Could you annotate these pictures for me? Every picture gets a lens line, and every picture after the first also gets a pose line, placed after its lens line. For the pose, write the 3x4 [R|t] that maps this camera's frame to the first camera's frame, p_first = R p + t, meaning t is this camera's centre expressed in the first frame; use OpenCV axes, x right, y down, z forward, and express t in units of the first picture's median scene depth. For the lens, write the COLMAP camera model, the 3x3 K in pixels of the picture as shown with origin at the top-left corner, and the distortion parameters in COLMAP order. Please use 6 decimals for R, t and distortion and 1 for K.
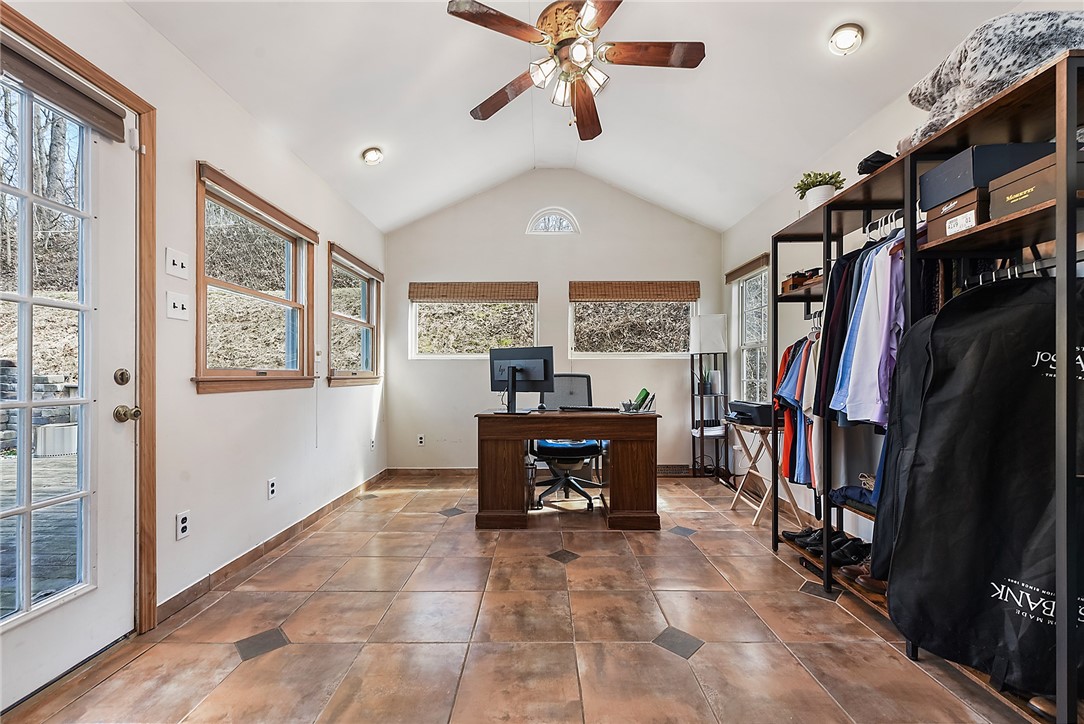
lens RADIAL K [[446.0, 0, 545.9], [0, 446.0, 367.5], [0, 0, 1]] dist [0.000170, -0.000319]
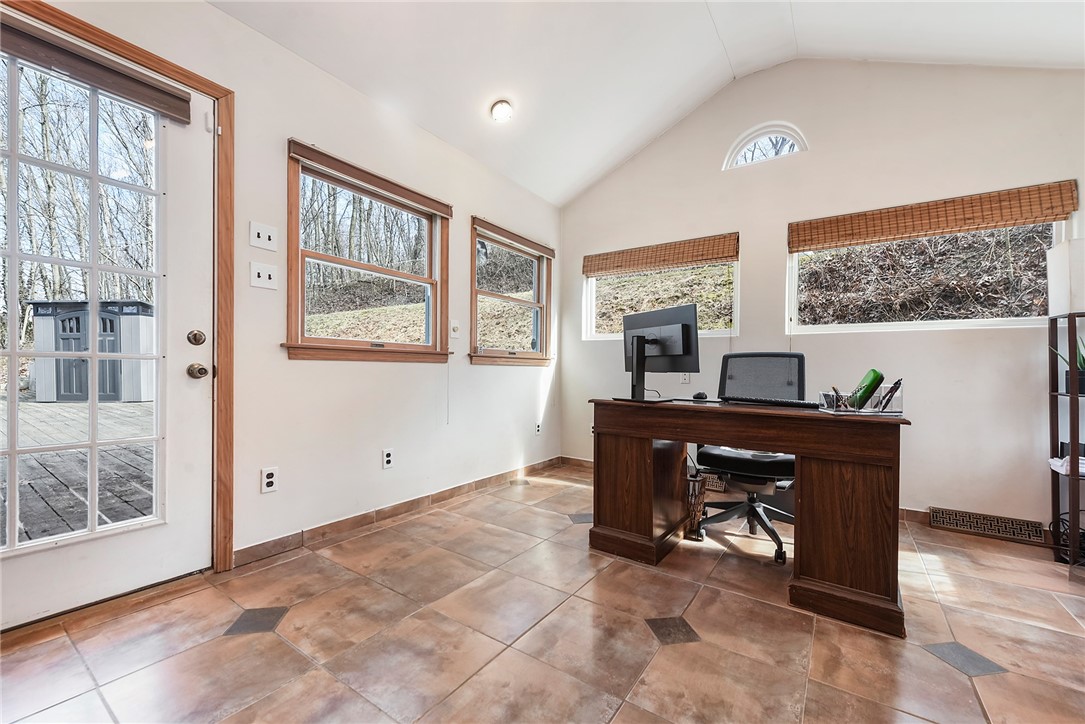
lens RADIAL K [[430.3, 0, 538.1], [0, 430.3, 365.9], [0, 0, 1]] dist [0.001864, -0.000443]
pose [[0.812158, 0.008576, -0.583374, 0.194896], [-0.005808, 0.999961, 0.006615, 0.041932], [0.583408, -0.001984, 0.812177, 0.331396]]
